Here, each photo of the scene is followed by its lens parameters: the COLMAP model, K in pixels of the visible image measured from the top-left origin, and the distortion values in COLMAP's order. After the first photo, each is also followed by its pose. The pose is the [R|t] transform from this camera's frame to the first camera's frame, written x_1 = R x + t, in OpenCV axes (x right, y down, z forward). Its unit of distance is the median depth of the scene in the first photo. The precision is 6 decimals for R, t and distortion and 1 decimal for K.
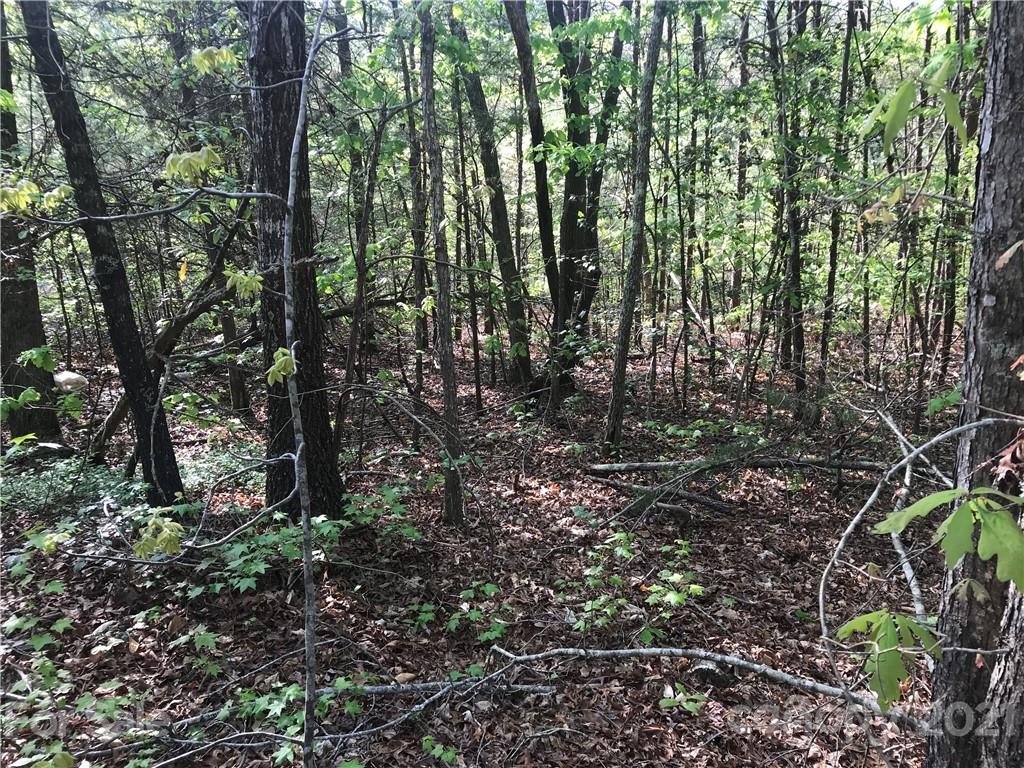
lens RADIAL K [[834.0, 0, 511.9], [0, 834.0, 384.4], [0, 0, 1]] dist [-0.014316, -0.003881]
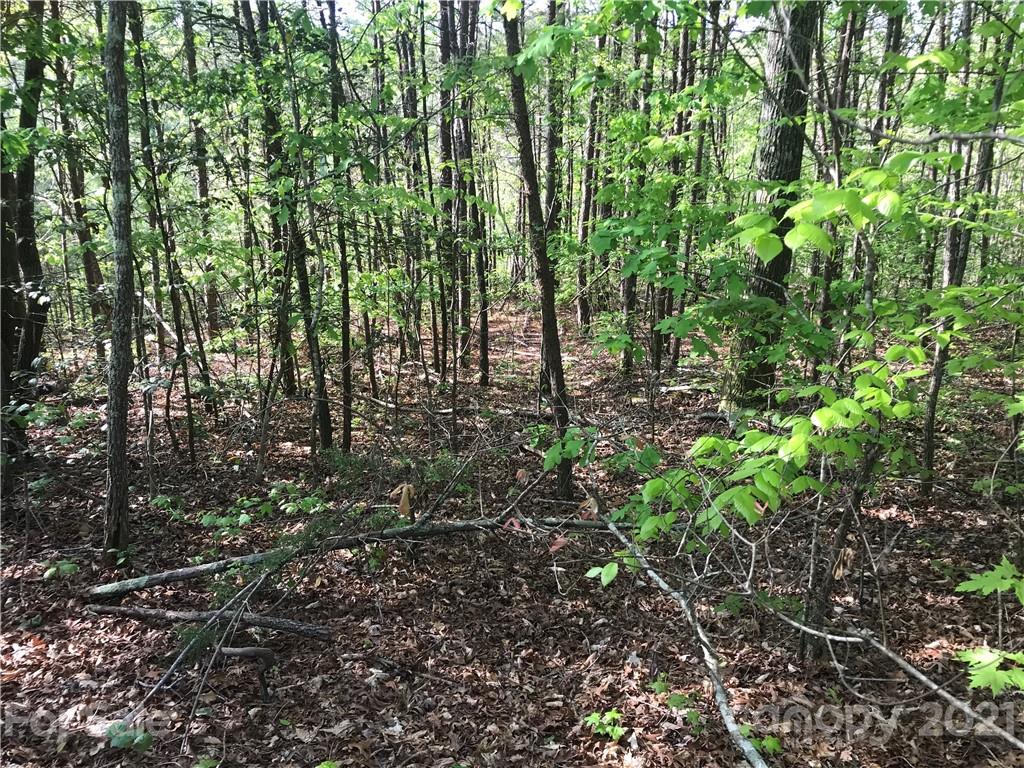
lens RADIAL K [[834.0, 0, 511.5], [0, 834.0, 385.3], [0, 0, 1]] dist [-0.014316, -0.003881]
pose [[0.802029, -0.092085, 0.590144, -0.013275], [0.091878, 0.995305, 0.030440, -0.057800], [-0.590176, 0.029808, 0.806724, 0.260654]]
